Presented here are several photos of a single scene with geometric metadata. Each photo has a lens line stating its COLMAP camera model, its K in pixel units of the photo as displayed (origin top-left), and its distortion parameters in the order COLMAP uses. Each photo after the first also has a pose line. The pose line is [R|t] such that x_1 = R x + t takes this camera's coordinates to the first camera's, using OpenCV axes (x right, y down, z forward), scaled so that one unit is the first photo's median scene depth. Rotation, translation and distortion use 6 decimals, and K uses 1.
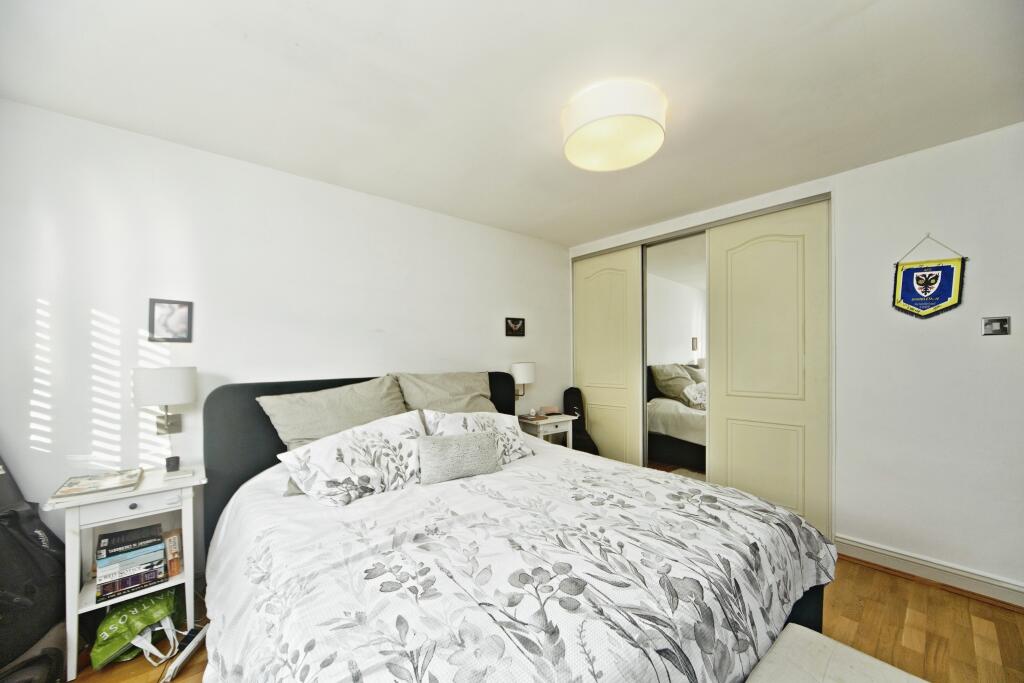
lens RADIAL K [[372.2, 0, 513.2], [0, 372.2, 360.5], [0, 0, 1]] dist [-0.019027, -0.000001]
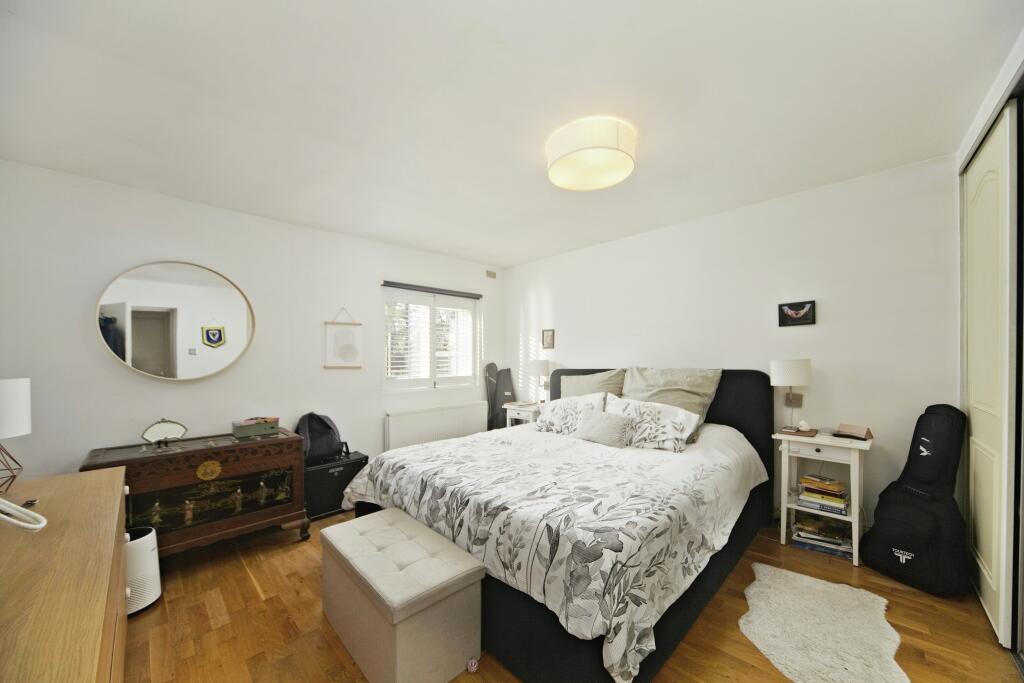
lens RADIAL K [[372.2, 0, 513.2], [0, 372.2, 360.5], [0, 0, 1]] dist [-0.019027, -0.000001]
pose [[0.081247, 0.014802, -0.996584, 1.482023], [0.006366, 0.999862, 0.015370, -0.016814], [0.996674, -0.007593, 0.081142, 0.713588]]
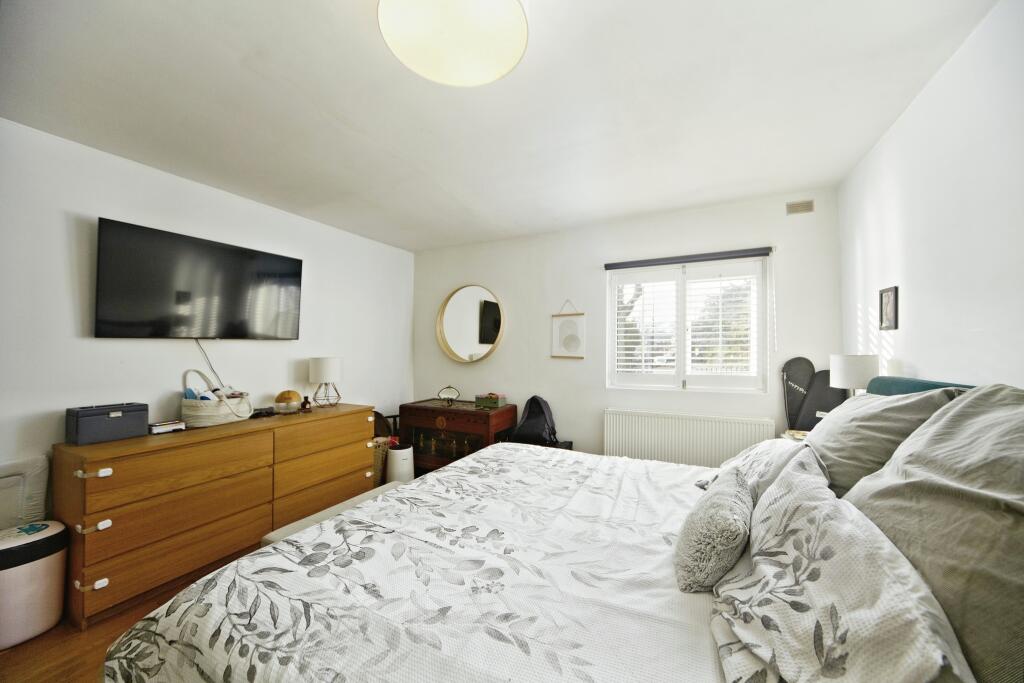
lens RADIAL K [[360.4, 0, 512.0], [0, 360.4, 341.5], [0, 0, 1]] dist [-0.015842, 0.000046]
pose [[-0.919244, 0.001749, -0.393684, 0.442571], [0.007886, 0.999871, -0.013973, -0.017034], [0.393609, -0.015949, -0.919140, 1.729530]]
